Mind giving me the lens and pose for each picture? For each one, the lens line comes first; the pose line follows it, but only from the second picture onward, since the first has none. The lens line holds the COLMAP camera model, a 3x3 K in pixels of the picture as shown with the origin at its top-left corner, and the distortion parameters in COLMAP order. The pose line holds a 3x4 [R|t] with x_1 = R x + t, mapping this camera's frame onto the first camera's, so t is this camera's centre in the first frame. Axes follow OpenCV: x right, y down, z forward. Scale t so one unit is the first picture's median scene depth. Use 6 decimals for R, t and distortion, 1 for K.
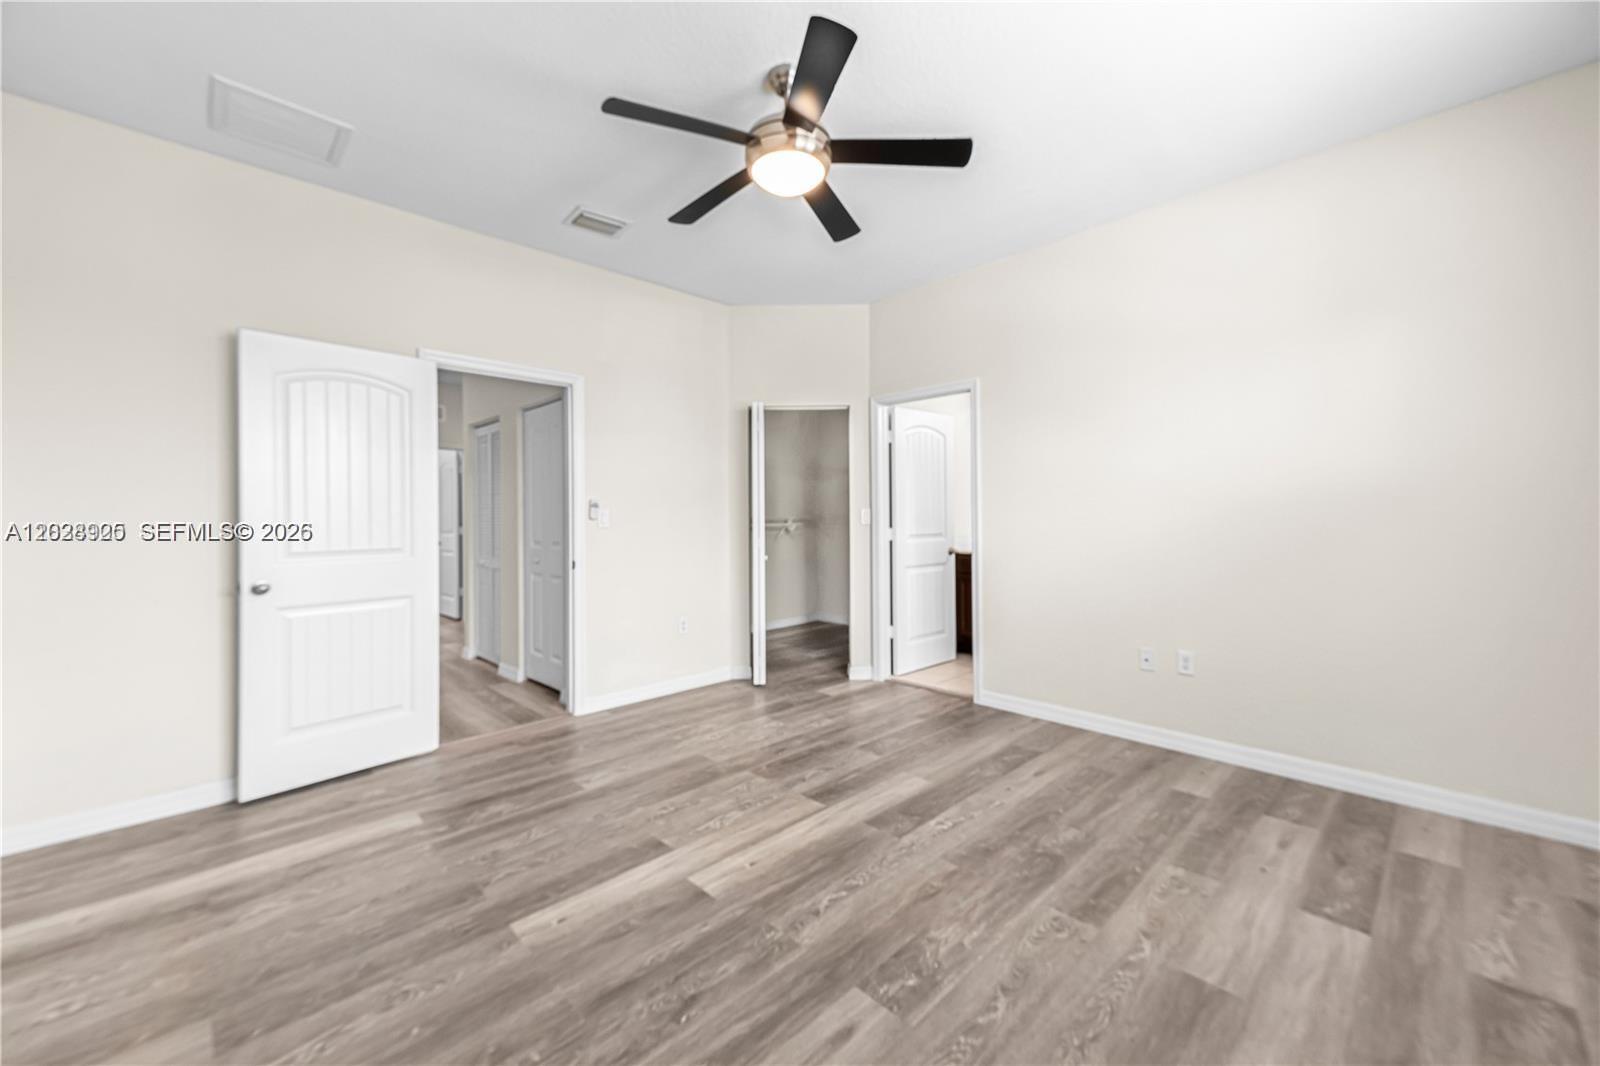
lens RADIAL K [[644.8, 0, 799.1], [0, 644.8, 523.3], [0, 0, 1]] dist [0.000317, 0.000155]
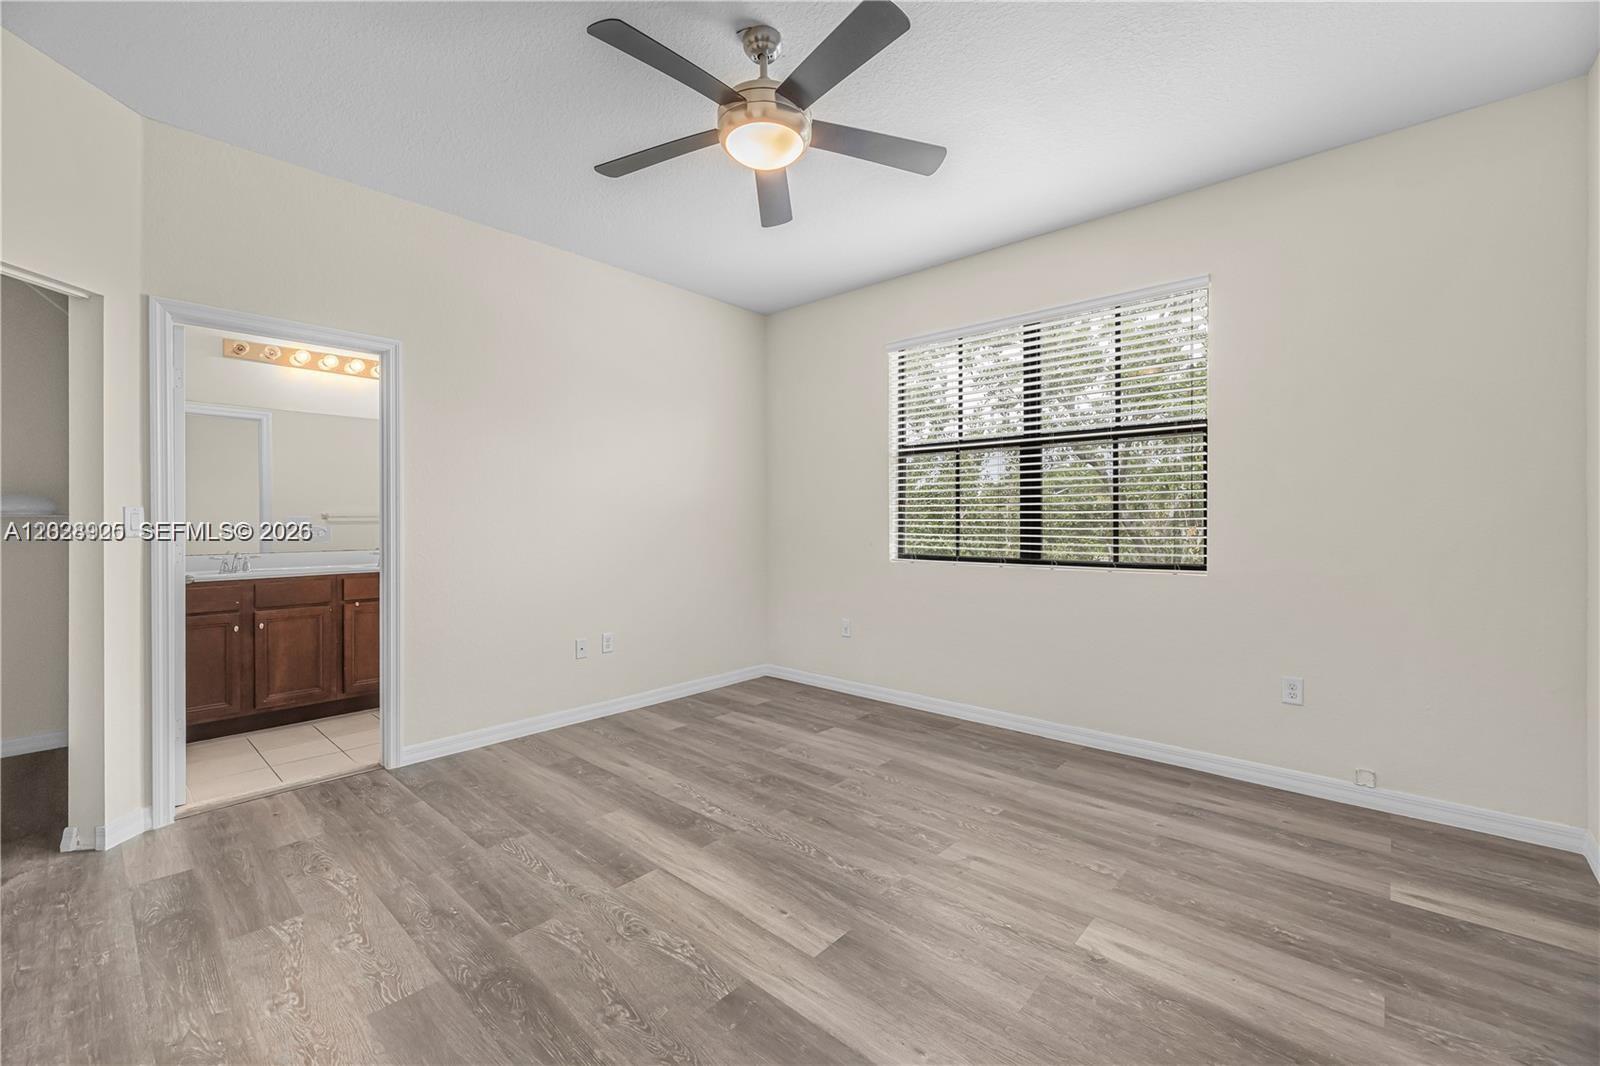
lens RADIAL K [[644.8, 0, 799.1], [0, 644.8, 523.3], [0, 0, 1]] dist [0.000317, 0.000155]
pose [[-0.059610, -0.003874, 0.998214, -0.868492], [0.013829, 0.999893, 0.004707, -0.024150], [-0.998126, 0.014085, -0.059550, 0.901336]]
